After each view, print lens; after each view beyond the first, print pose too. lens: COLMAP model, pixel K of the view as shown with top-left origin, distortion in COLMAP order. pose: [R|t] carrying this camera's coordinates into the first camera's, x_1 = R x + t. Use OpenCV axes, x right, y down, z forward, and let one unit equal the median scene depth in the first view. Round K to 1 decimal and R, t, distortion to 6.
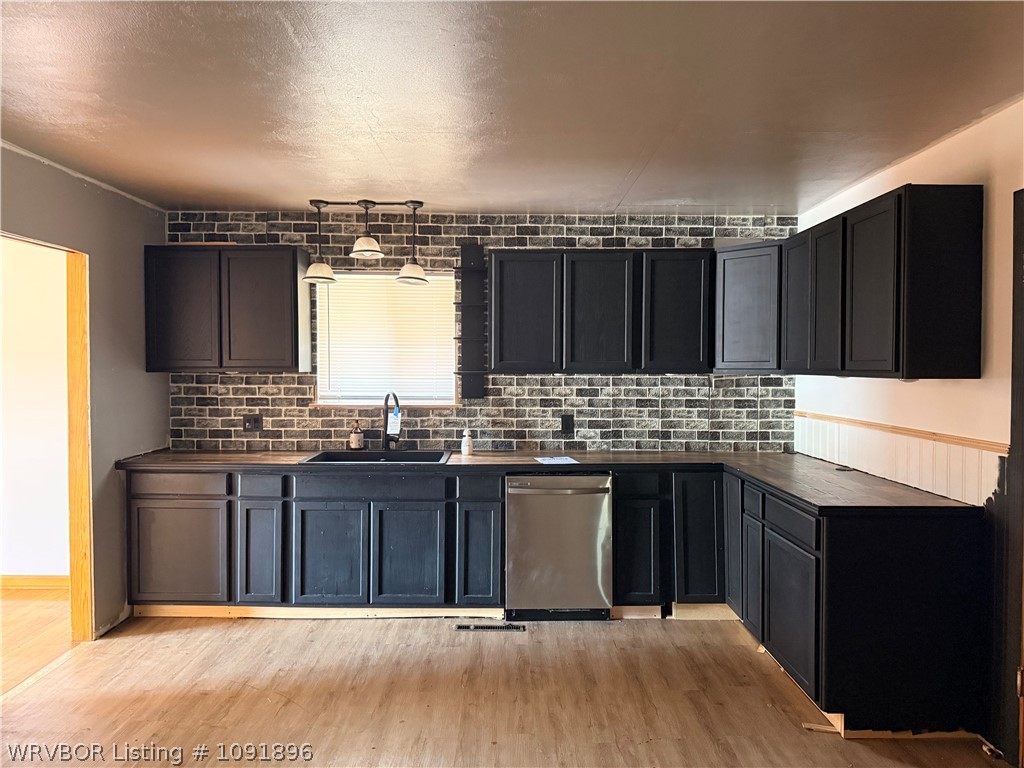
lens RADIAL K [[717.0, 0, 516.0], [0, 717.0, 382.8], [0, 0, 1]] dist [0.129719, -0.219556]
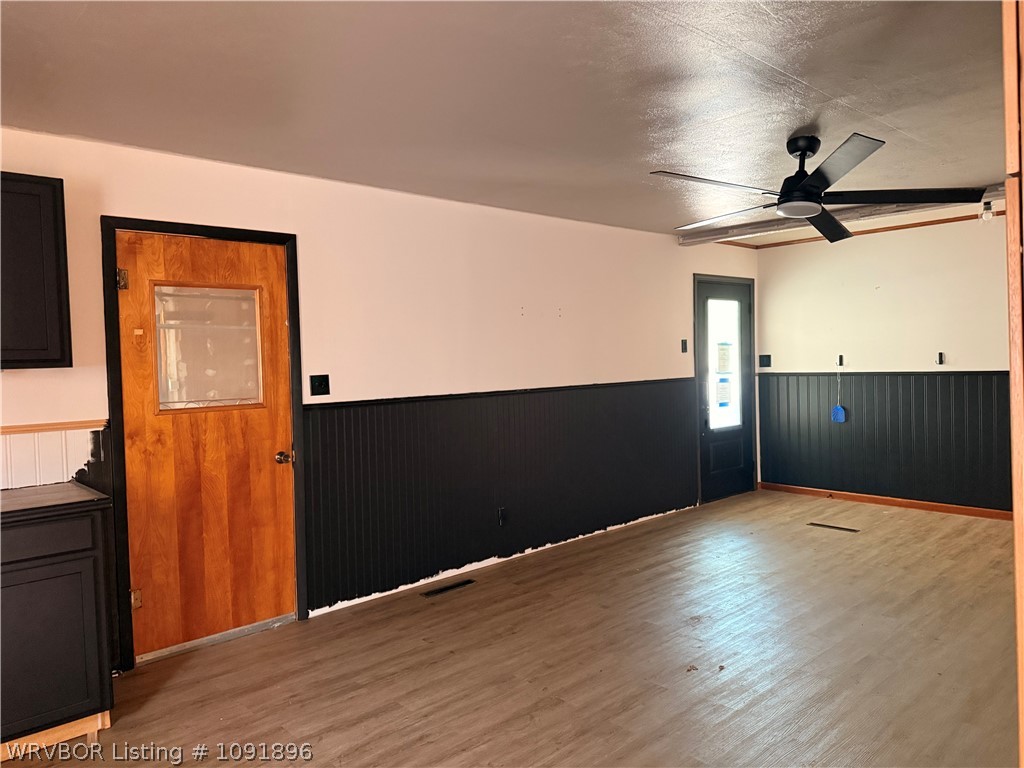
lens RADIAL K [[706.6, 0, 533.5], [0, 706.6, 377.9], [0, 0, 1]] dist [0.122980, -0.203650]
pose [[-0.682855, -0.008504, 0.730504, -0.407625], [0.043295, 0.997704, 0.052085, -0.009467], [-0.729270, 0.067194, -0.680919, 0.755792]]
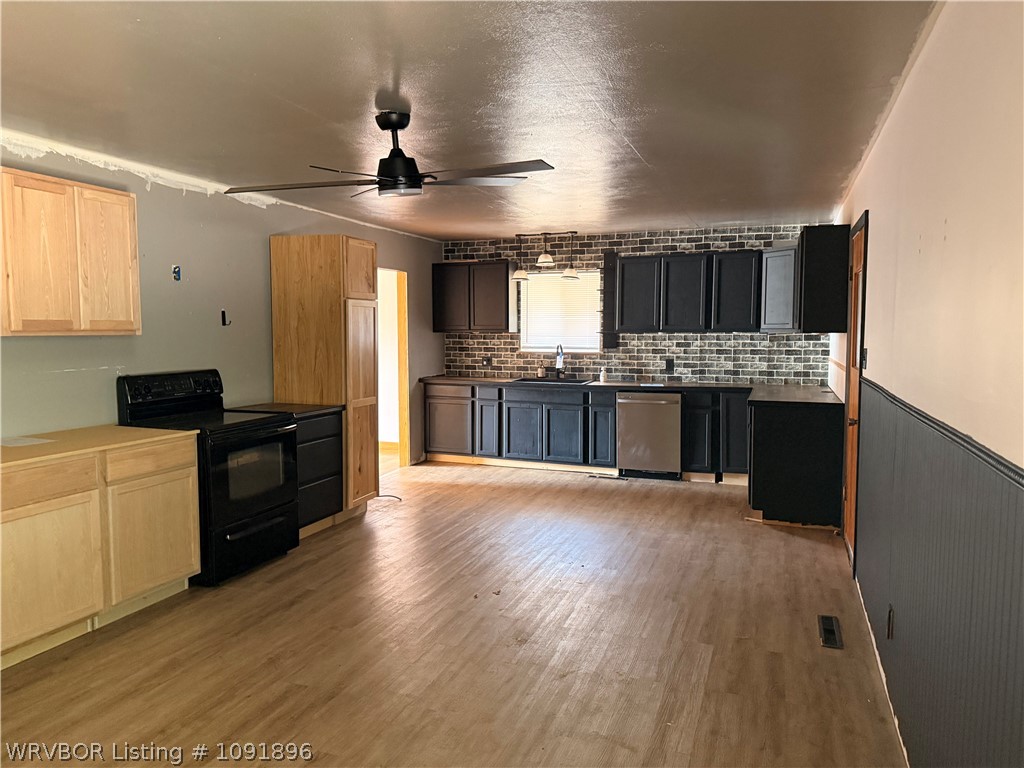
lens RADIAL K [[718.0, 0, 508.6], [0, 718.0, 383.2], [0, 0, 1]] dist [0.129396, -0.218399]
pose [[0.932667, 0.023209, -0.359992, 0.315024], [-0.005550, 0.998733, 0.050013, 0.020672], [0.360697, -0.044647, 0.931614, -0.605640]]
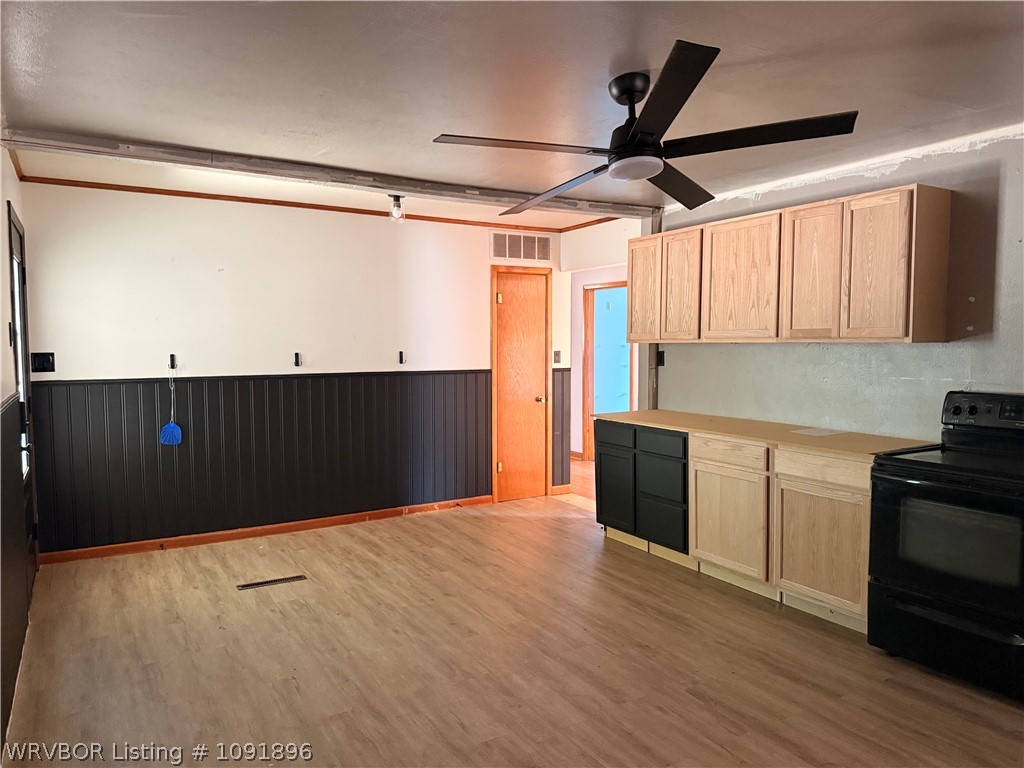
lens RADIAL K [[690.0, 0, 515.8], [0, 690.0, 401.3], [0, 0, 1]] dist [-0.003997, -0.001455]
pose [[-0.860390, 0.037622, -0.508245, 0.318927], [-0.016484, 0.994695, 0.101536, 0.003606], [0.509369, 0.095739, -0.855206, 0.463802]]
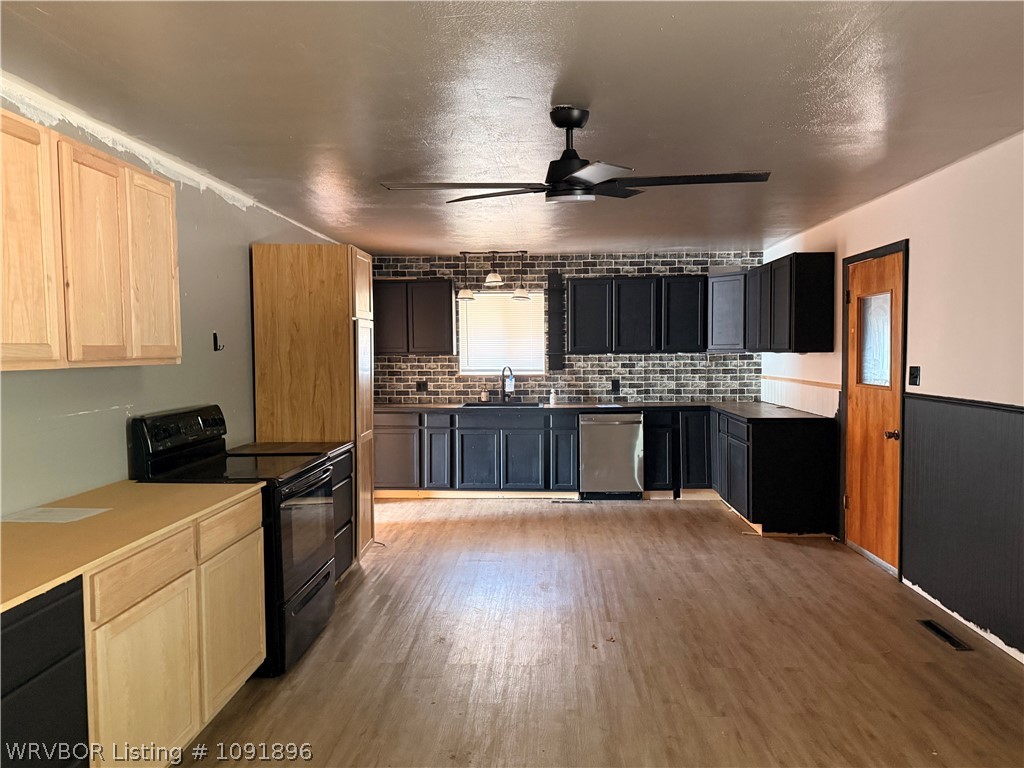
lens RADIAL K [[718.3, 0, 513.2], [0, 718.3, 387.2], [0, 0, 1]] dist [0.127676, -0.216802]
pose [[0.998271, -0.009452, -0.058022, -0.062567], [0.011022, 0.999580, 0.026806, 0.015990], [0.057744, -0.027399, 0.997955, -0.608917]]
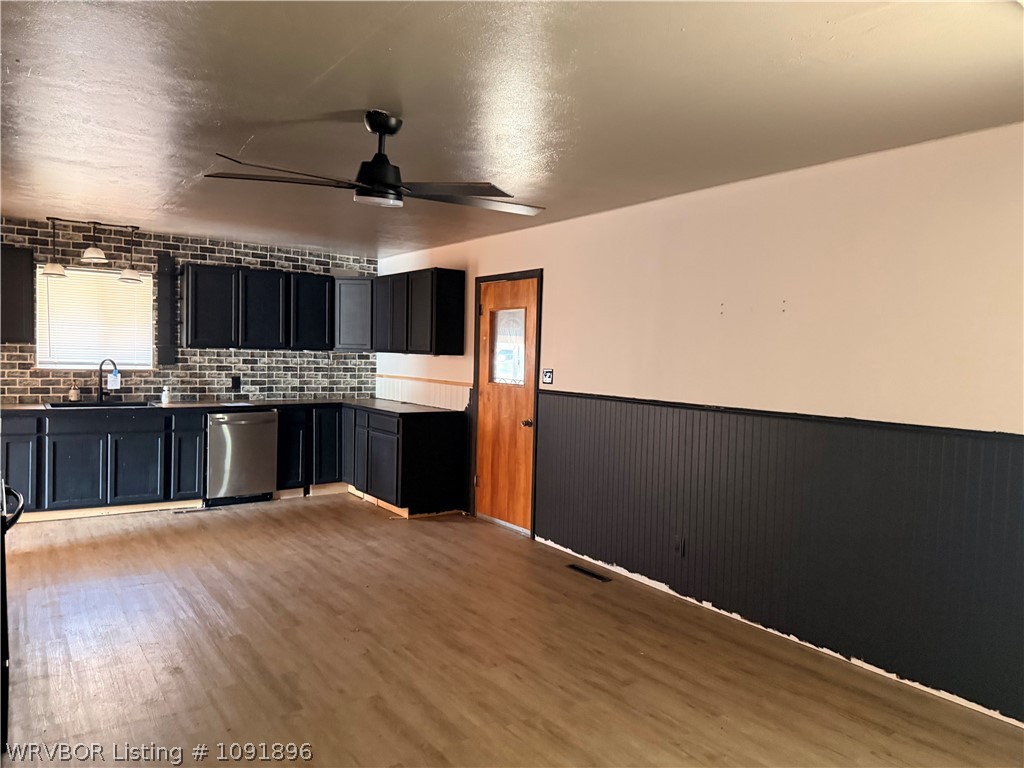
lens RADIAL K [[717.0, 0, 516.0], [0, 717.0, 382.8], [0, 0, 1]] dist [0.129719, -0.219556]
pose [[0.818140, -0.004027, 0.575005, -0.325077], [-0.011246, 0.999672, 0.023003, 0.016677], [-0.574909, -0.025286, 0.817826, -0.579053]]
